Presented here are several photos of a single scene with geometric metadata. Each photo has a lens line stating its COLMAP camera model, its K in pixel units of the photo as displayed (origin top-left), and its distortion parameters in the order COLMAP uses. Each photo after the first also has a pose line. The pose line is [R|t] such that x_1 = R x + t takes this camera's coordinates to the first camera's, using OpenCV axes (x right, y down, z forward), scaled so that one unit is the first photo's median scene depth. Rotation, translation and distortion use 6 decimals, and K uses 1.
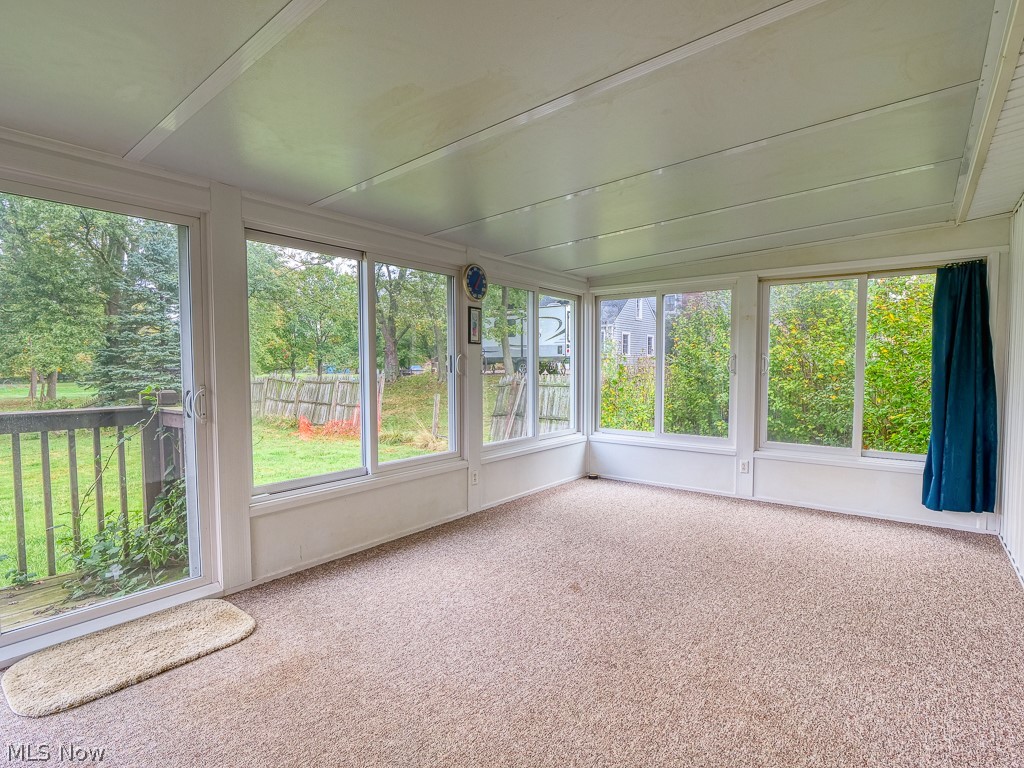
lens RADIAL K [[513.0, 0, 512.0], [0, 513.0, 384.0], [0, 0, 1]] dist [-0.011633, -0.000743]
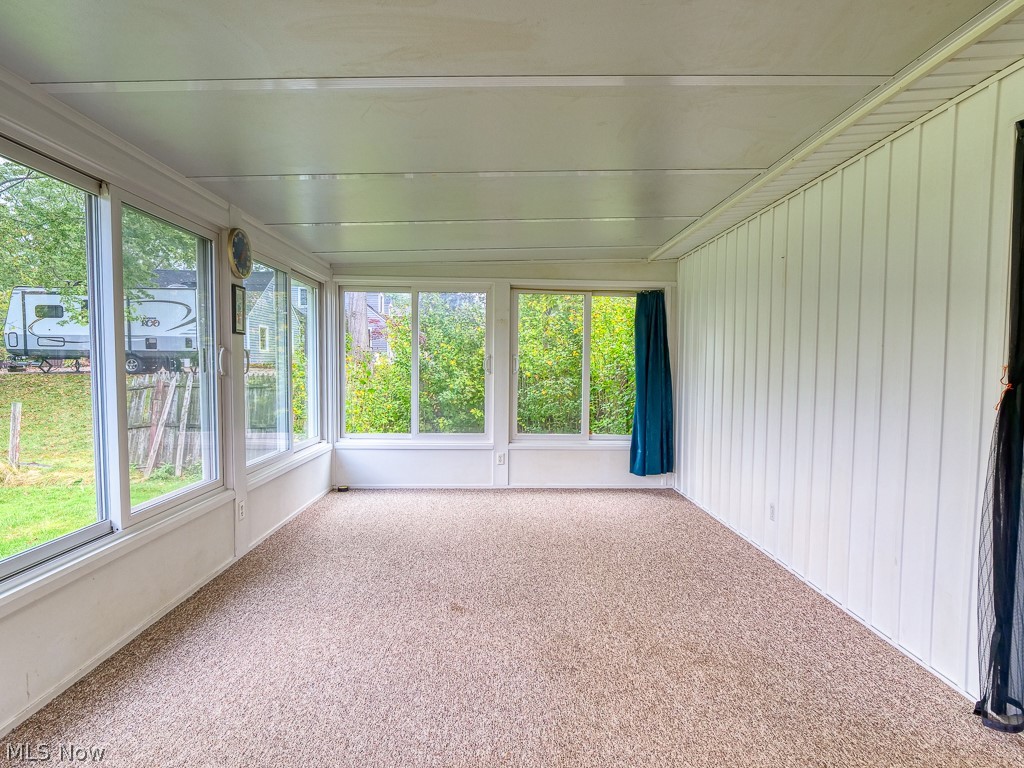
lens RADIAL K [[527.7, 0, 512.0], [0, 527.7, 384.0], [0, 0, 1]] dist [-0.000153, -0.012536]
pose [[0.763172, -0.014875, 0.646024, -0.267112], [0.012795, 0.999887, 0.007907, -0.005558], [-0.646069, 0.002232, 0.763276, 0.144250]]
